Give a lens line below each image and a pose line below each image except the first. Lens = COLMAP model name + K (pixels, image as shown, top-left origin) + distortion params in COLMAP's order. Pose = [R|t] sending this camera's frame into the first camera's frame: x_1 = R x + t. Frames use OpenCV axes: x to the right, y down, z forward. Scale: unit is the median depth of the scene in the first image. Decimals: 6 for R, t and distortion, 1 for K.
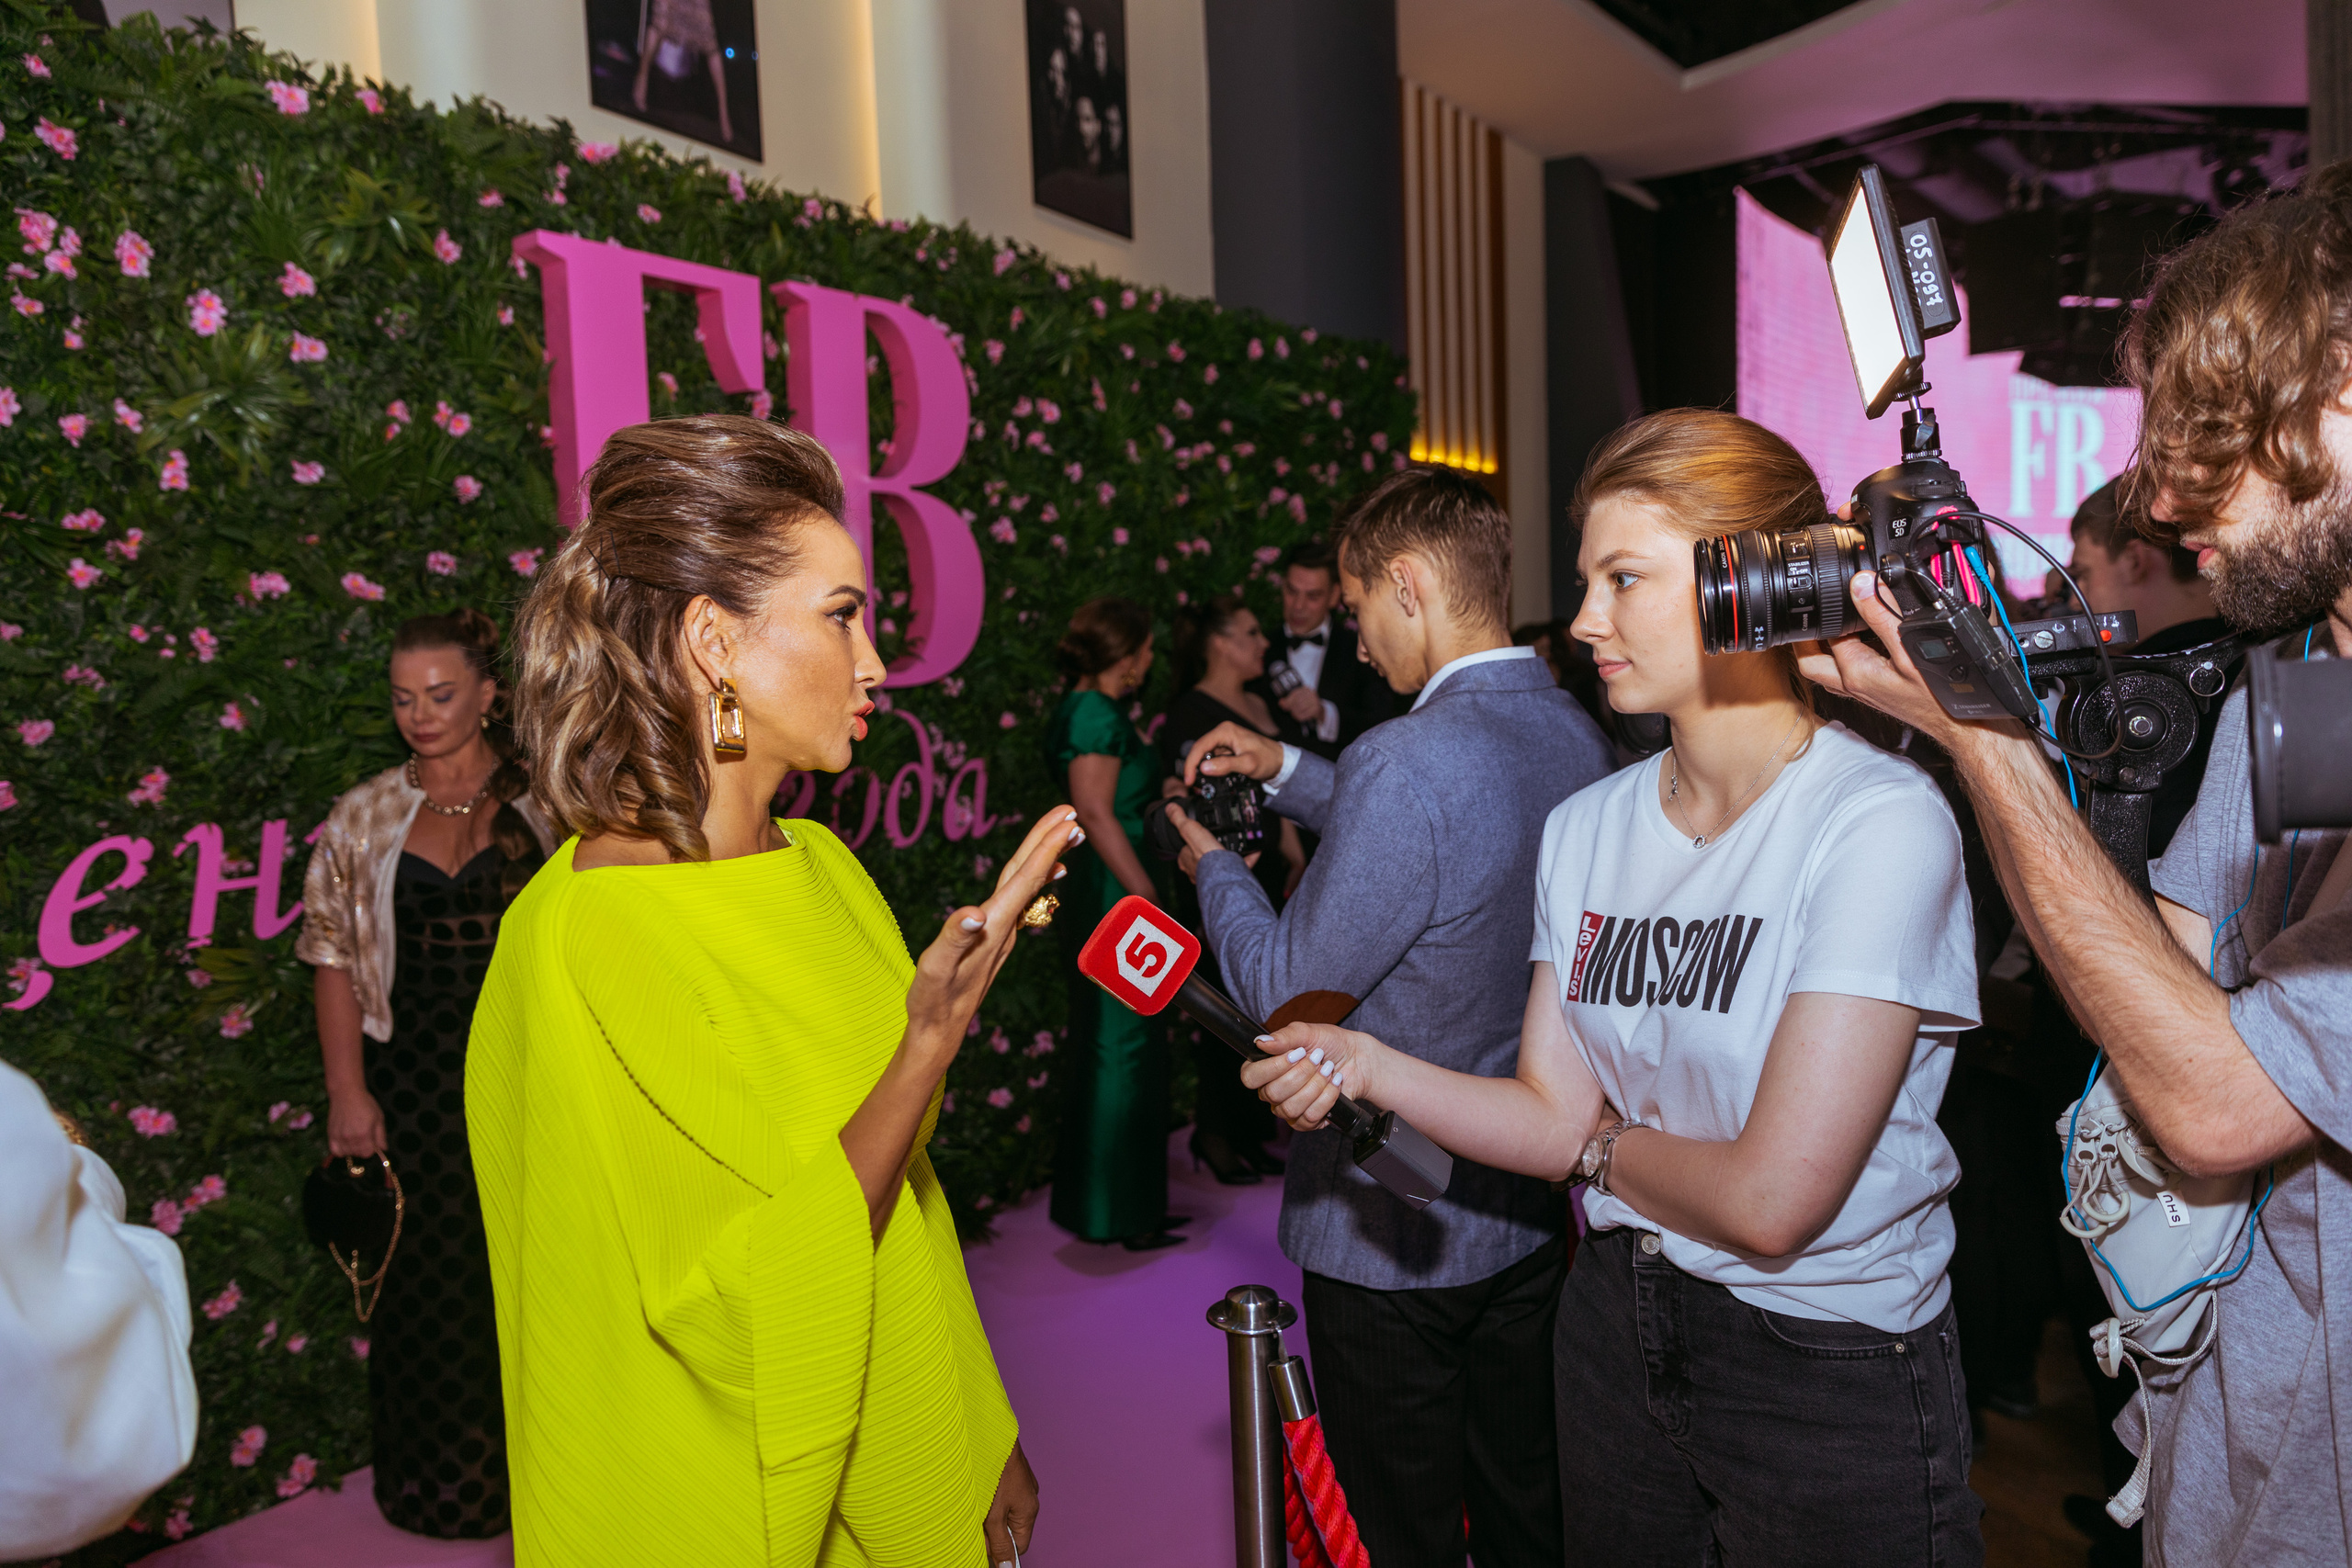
lens RADIAL K [[1551.8, 0, 1170.3], [0, 1551.8, 790.6], [0, 0, 1]] dist [0.007095, -0.000678]
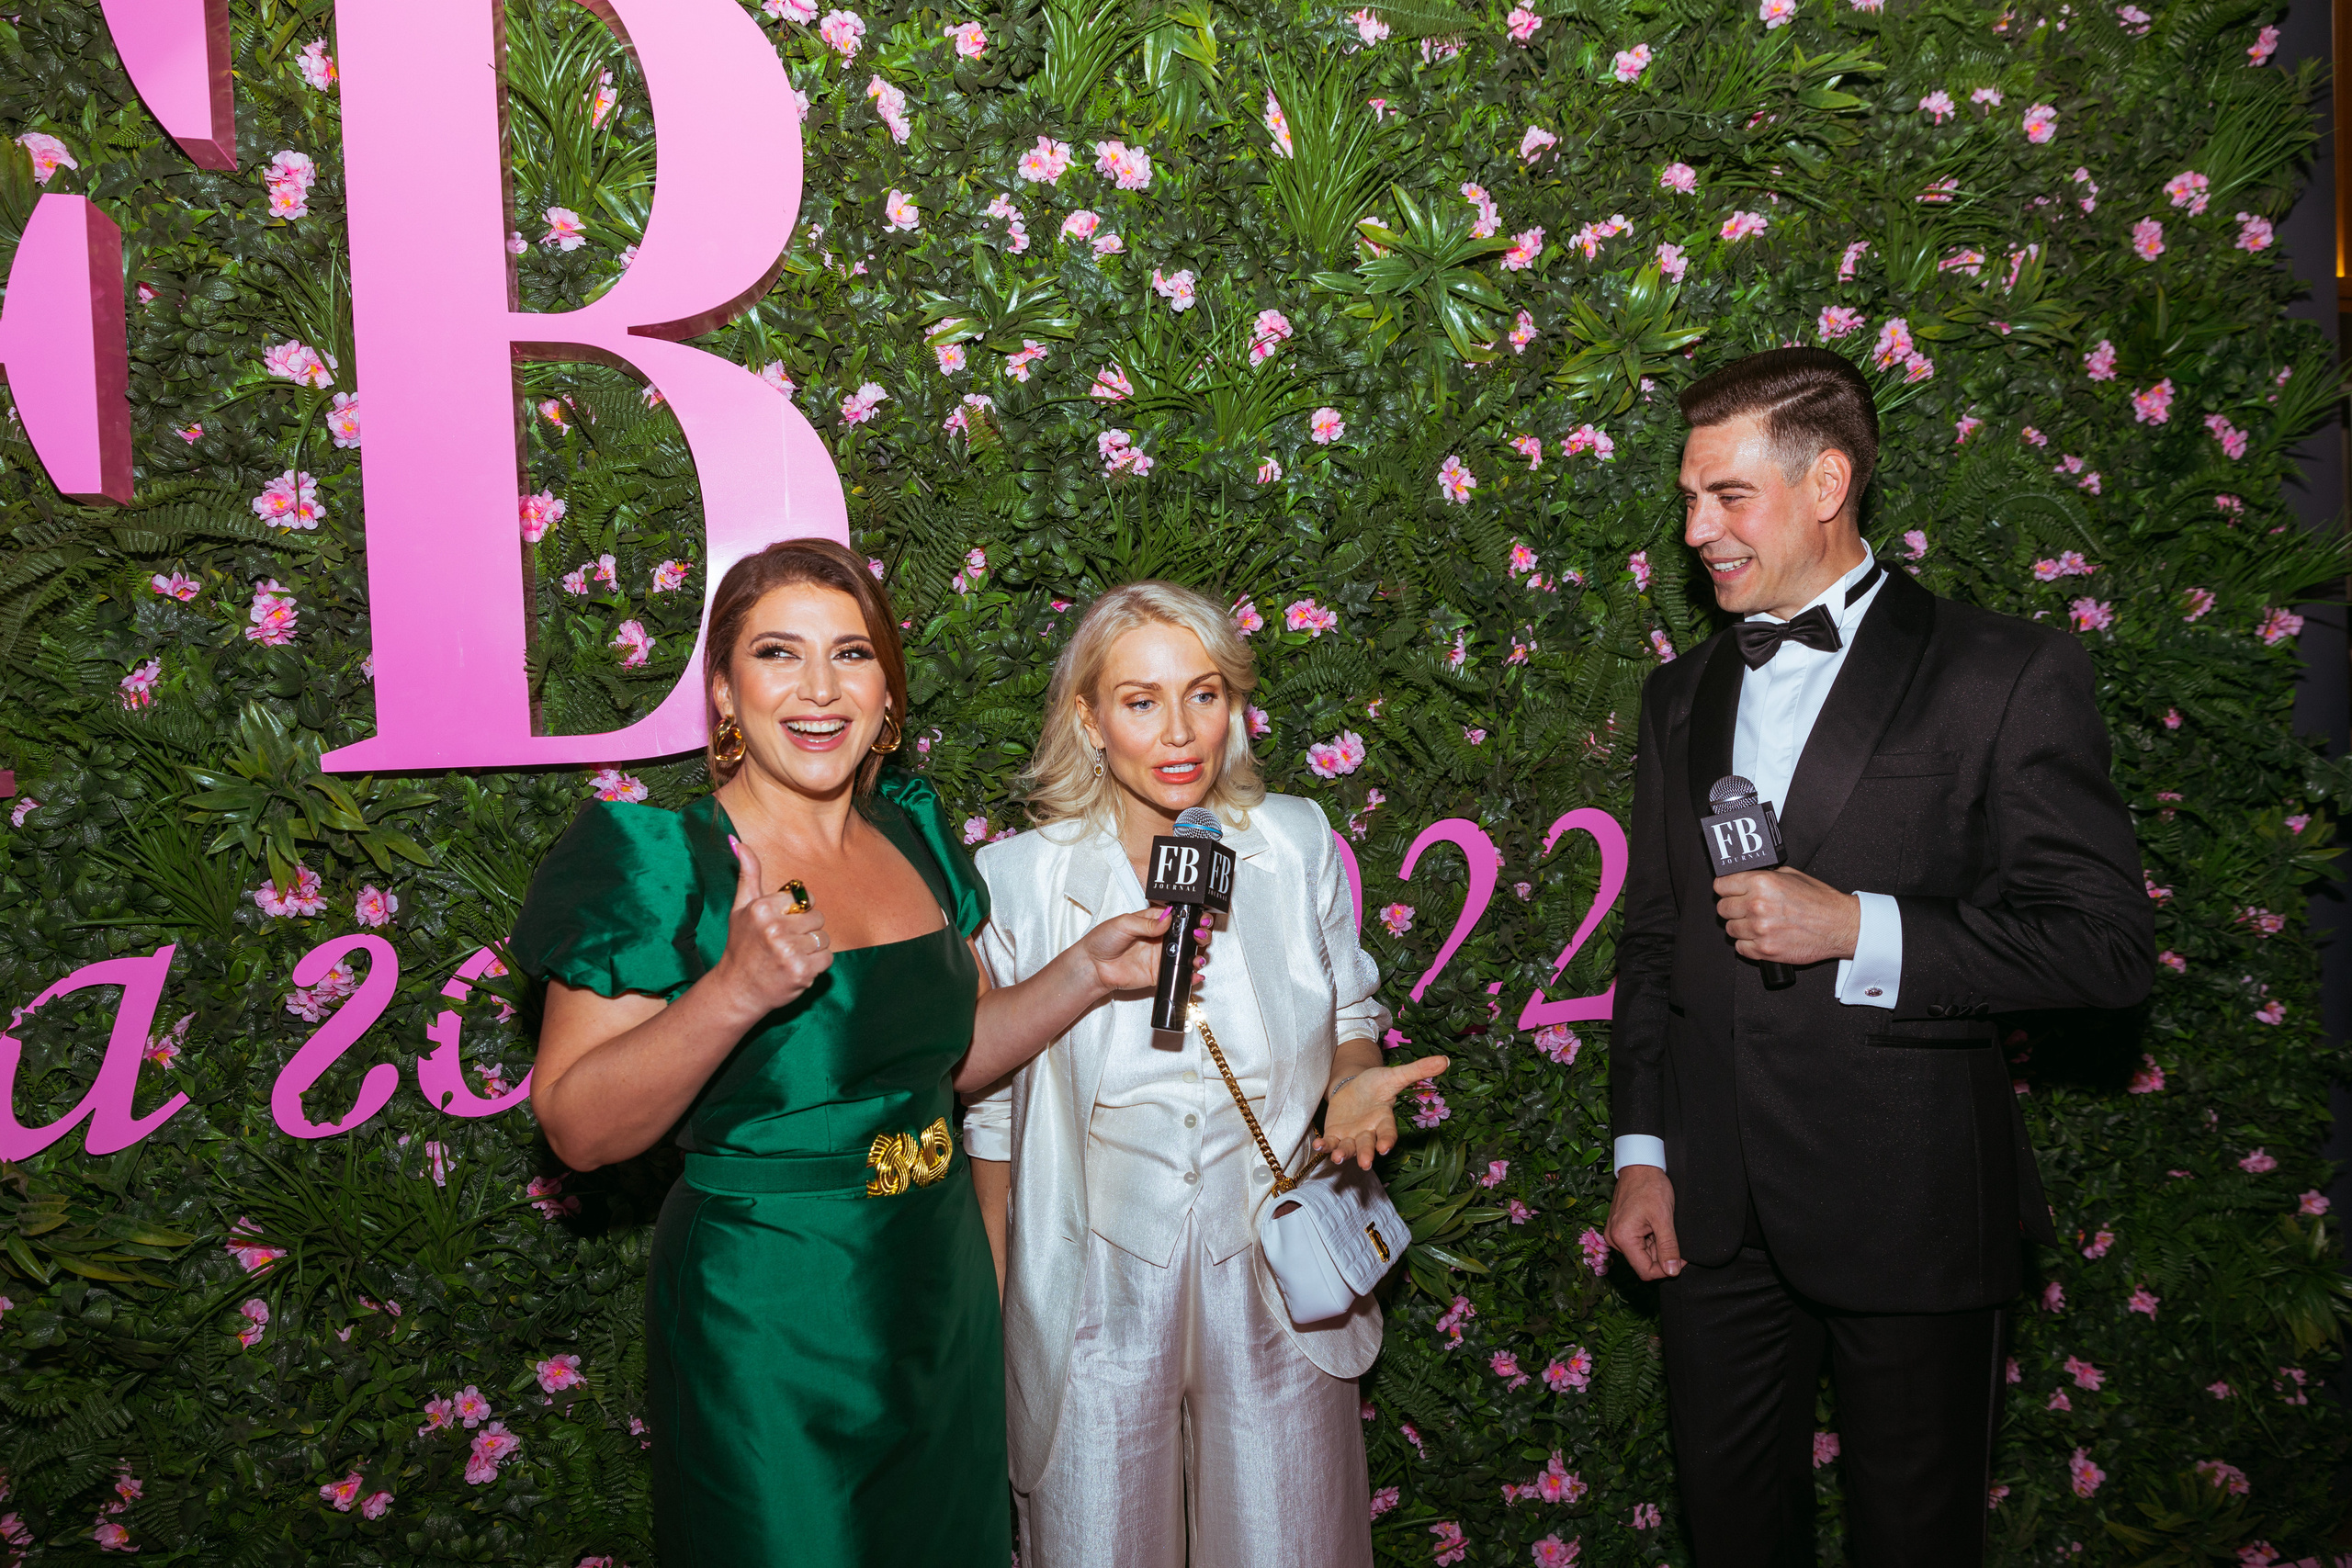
lens RADIAL K [[1543.0, 0, 1169.3], [0, 1543.0, 787.6], [0, 0, 1]] dist [0.005746, -0.001209]
pose [[0.818496, 0.008093, -0.574455, 0.257832], [-0.032092, 0.998984, -0.031651, -0.057801], [0.573615, 0.044342, 0.817924, 0.825775]]
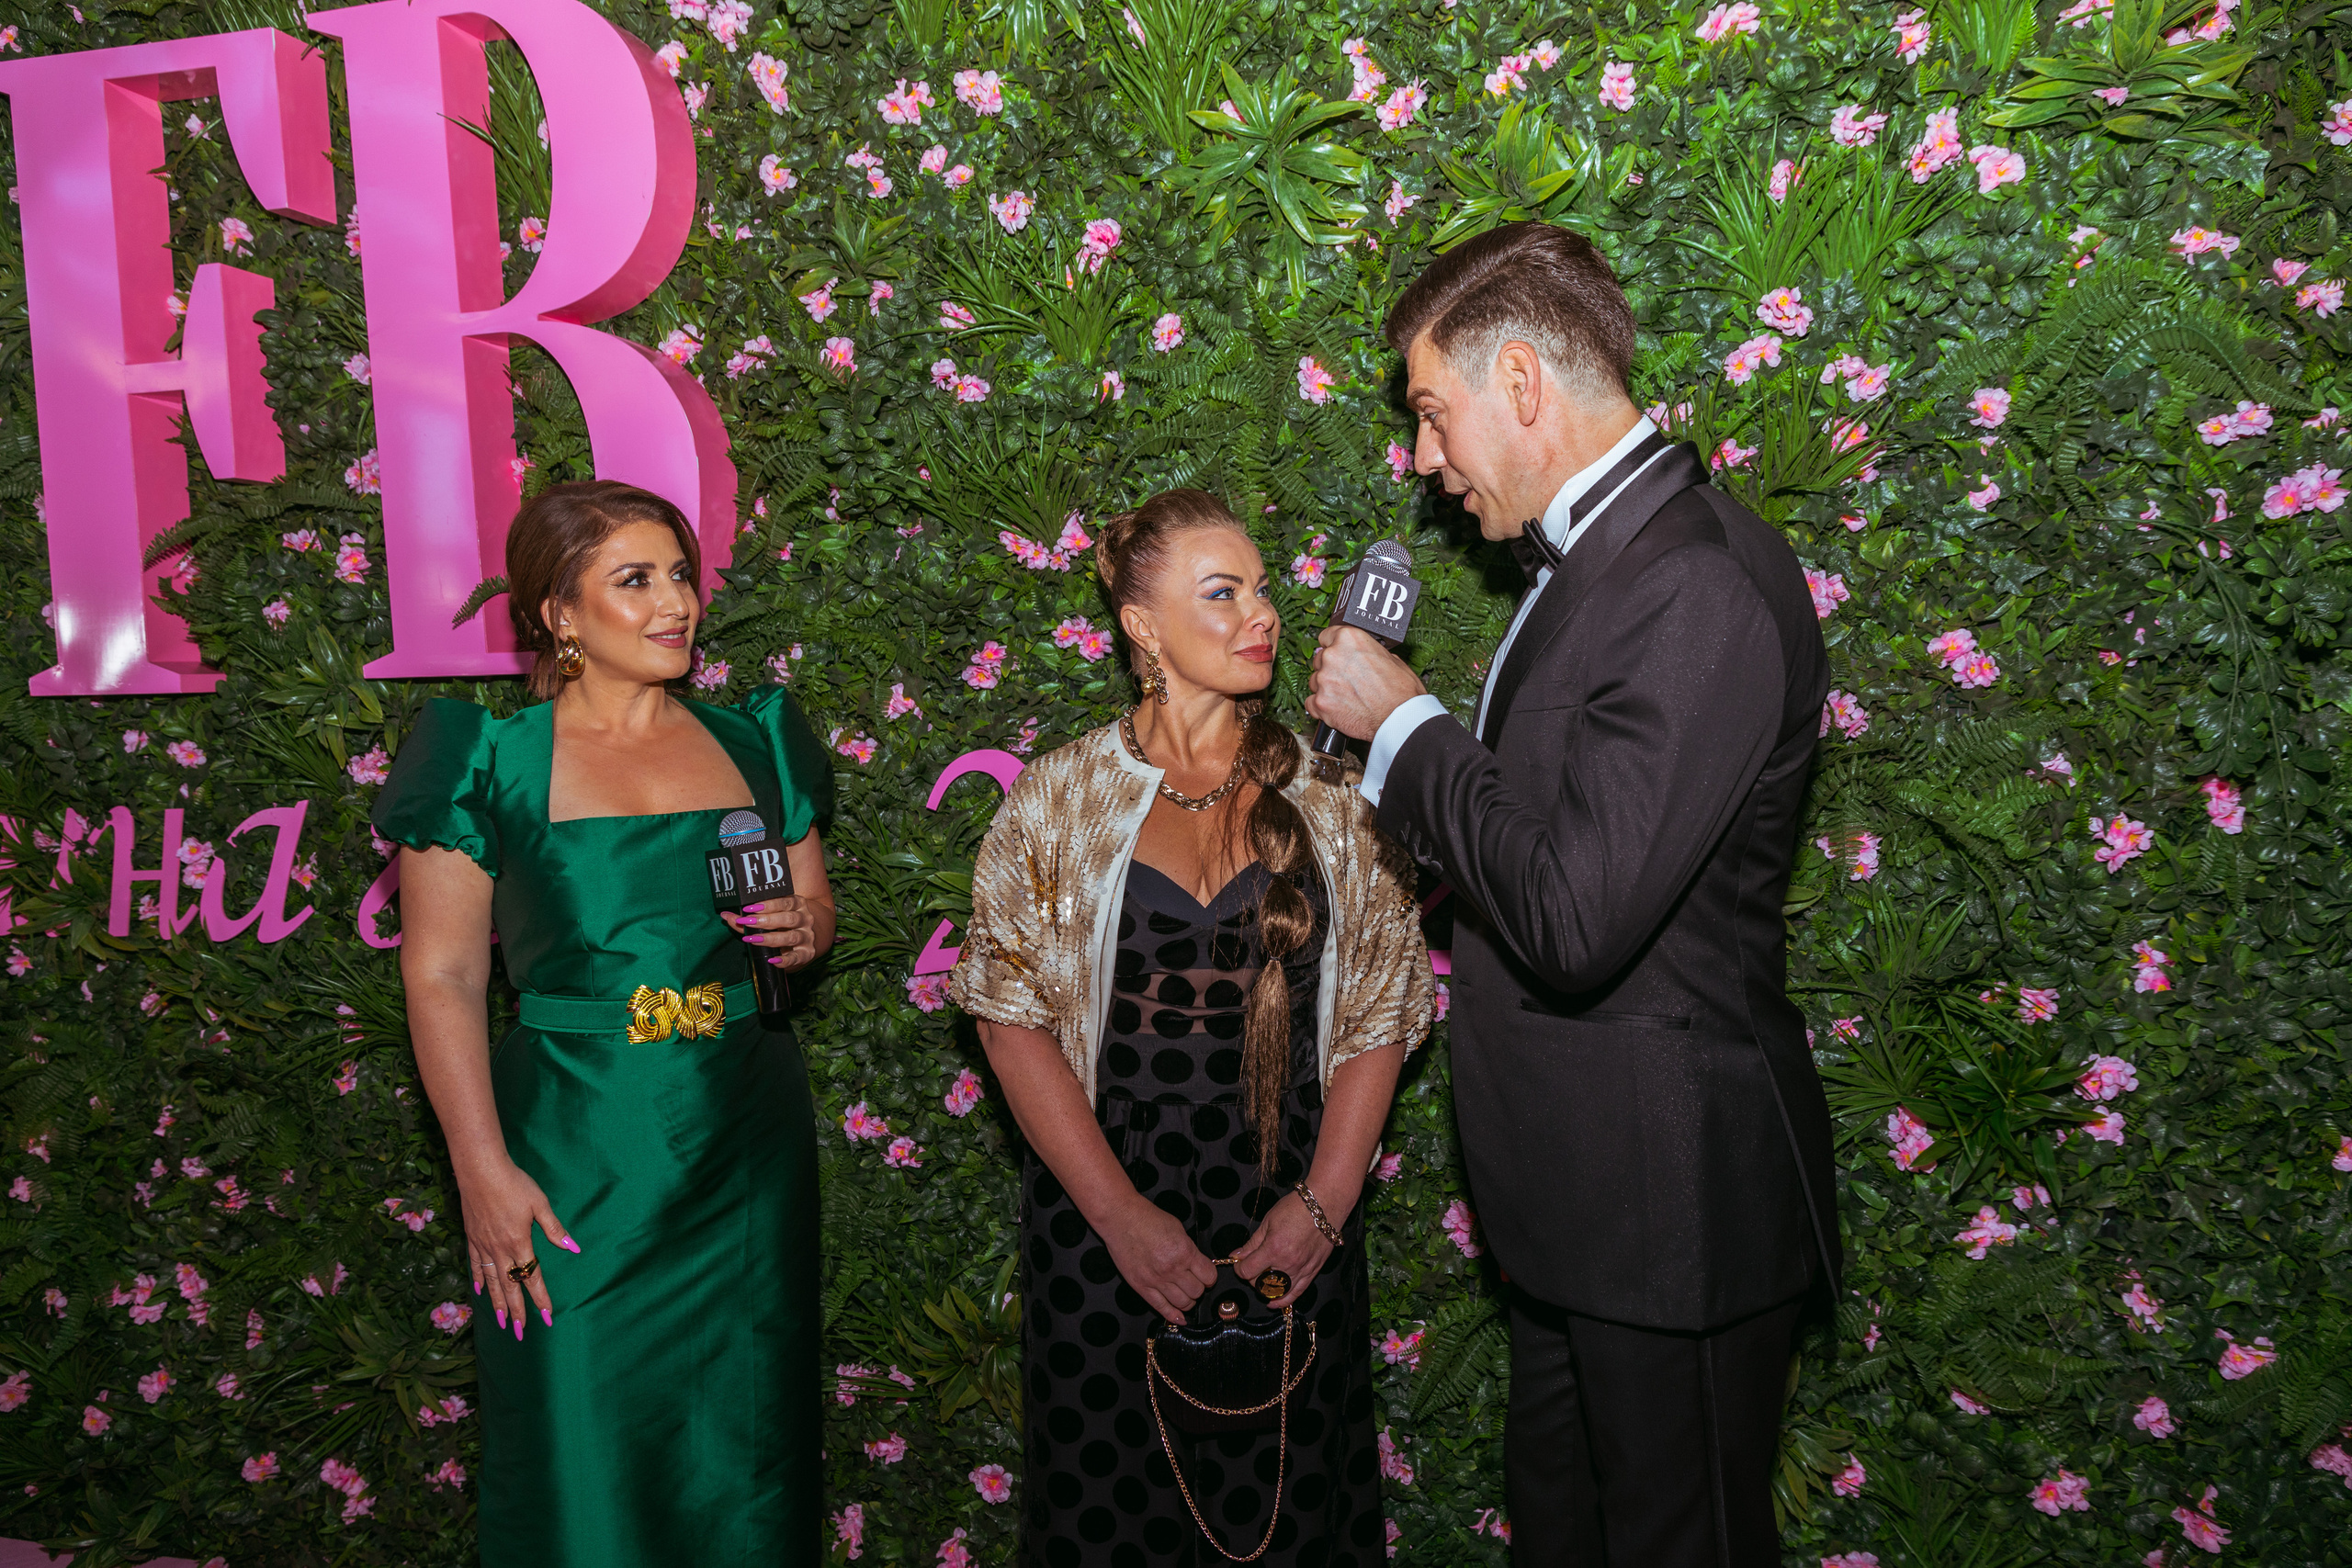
lens RADIAL K [[1551.8, 0, 1170.3], [0, 1551.8, 790.6], [0, 0, 1]] dist [0.007095, -0.000678]
pose [[0.420592, 0.082950, -0.903450, 0.506698], [-0.062972, 0.996079, 0.062139, -0.085141], [0.905062, 0.030757, 0.424166, 1.109540]]
